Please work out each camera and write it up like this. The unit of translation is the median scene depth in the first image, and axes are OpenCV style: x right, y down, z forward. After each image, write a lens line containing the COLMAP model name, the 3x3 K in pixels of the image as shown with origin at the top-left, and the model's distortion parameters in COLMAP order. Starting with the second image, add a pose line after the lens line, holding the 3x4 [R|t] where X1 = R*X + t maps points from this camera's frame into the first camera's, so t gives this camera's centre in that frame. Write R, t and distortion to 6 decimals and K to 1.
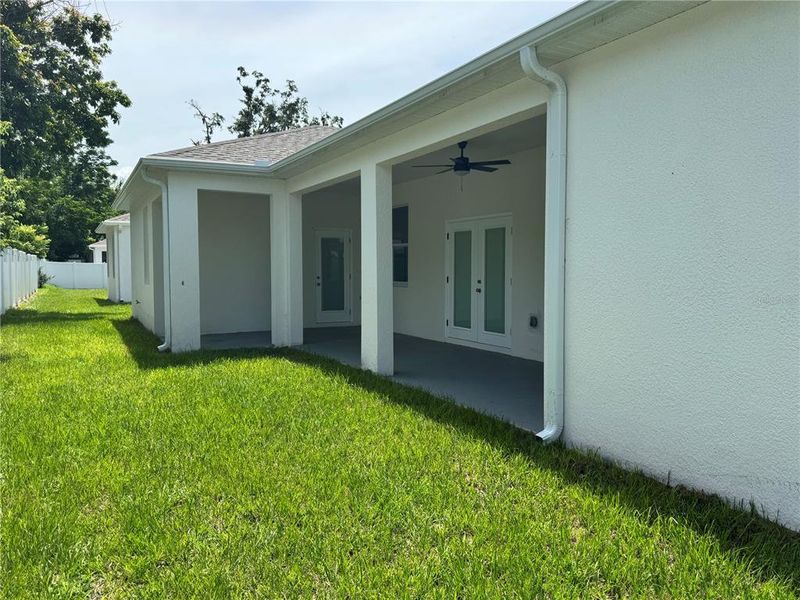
lens RADIAL K [[636.8, 0, 405.2], [0, 636.8, 299.6], [0, 0, 1]] dist [0.076451, -0.105301]
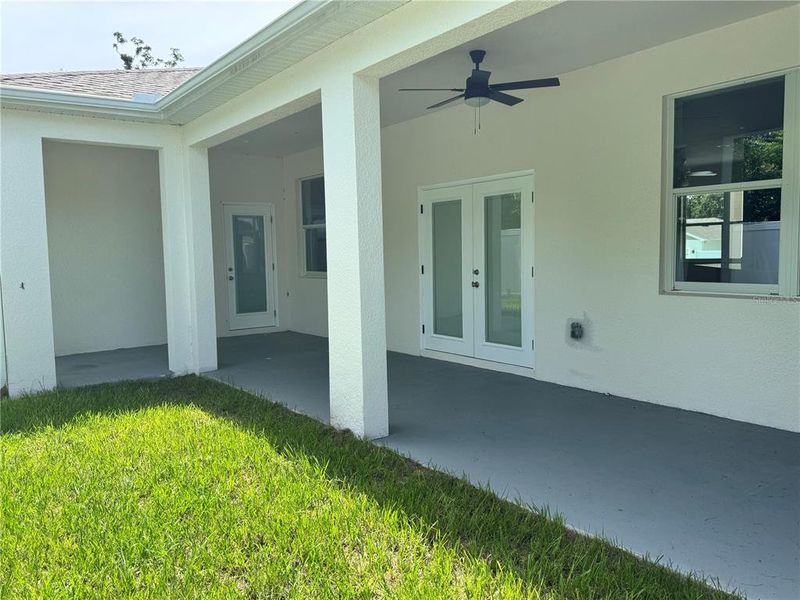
lens RADIAL K [[636.8, 0, 398.1], [0, 636.8, 299.4], [0, 0, 1]] dist [0.076451, -0.105301]
pose [[0.988949, -0.030507, 0.145080, -0.069890], [0.026970, 0.999291, 0.026286, -0.018336], [-0.145779, -0.022083, 0.989071, 0.309759]]
